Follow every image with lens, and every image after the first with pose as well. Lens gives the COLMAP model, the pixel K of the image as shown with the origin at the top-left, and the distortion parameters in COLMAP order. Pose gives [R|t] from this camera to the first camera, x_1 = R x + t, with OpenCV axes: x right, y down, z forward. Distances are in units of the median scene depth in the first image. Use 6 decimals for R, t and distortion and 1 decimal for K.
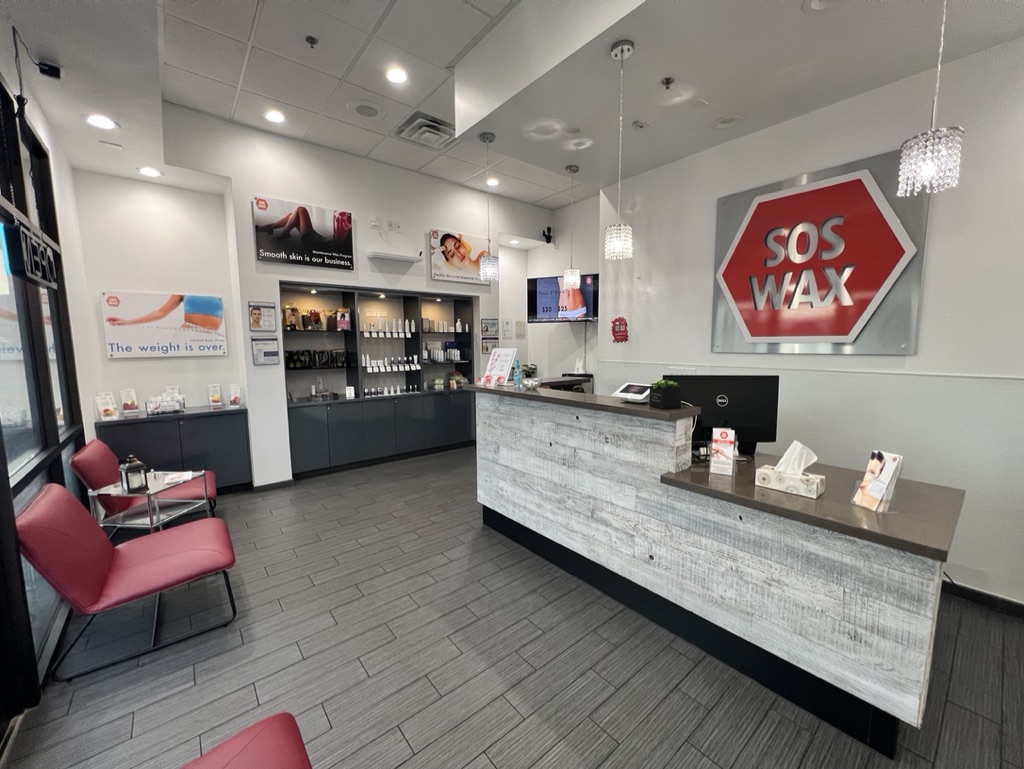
lens RADIAL K [[410.5, 0, 513.1], [0, 410.5, 387.6], [0, 0, 1]] dist [-0.000604, 0.000024]
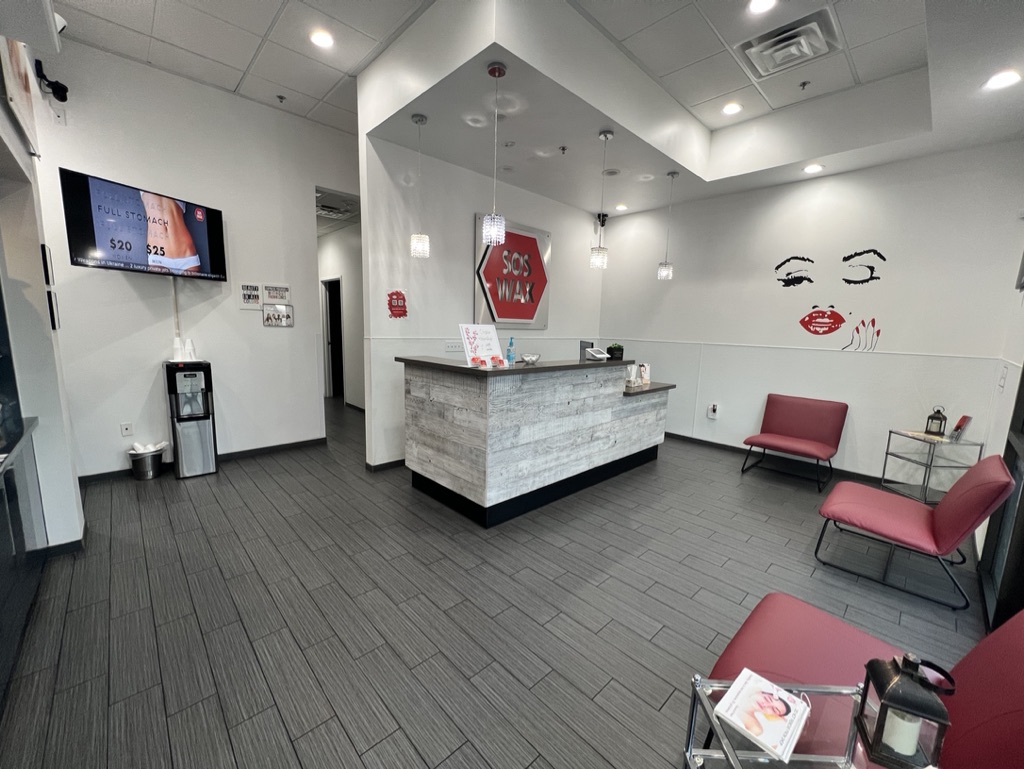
lens RADIAL K [[410.5, 0, 512.7], [0, 410.5, 386.9], [0, 0, 1]] dist [-0.000604, 0.000024]
pose [[-0.070281, -0.146603, 0.986696, -1.005619], [0.081125, 0.985025, 0.152133, -0.102530], [-0.994223, 0.090738, -0.057336, 1.104050]]
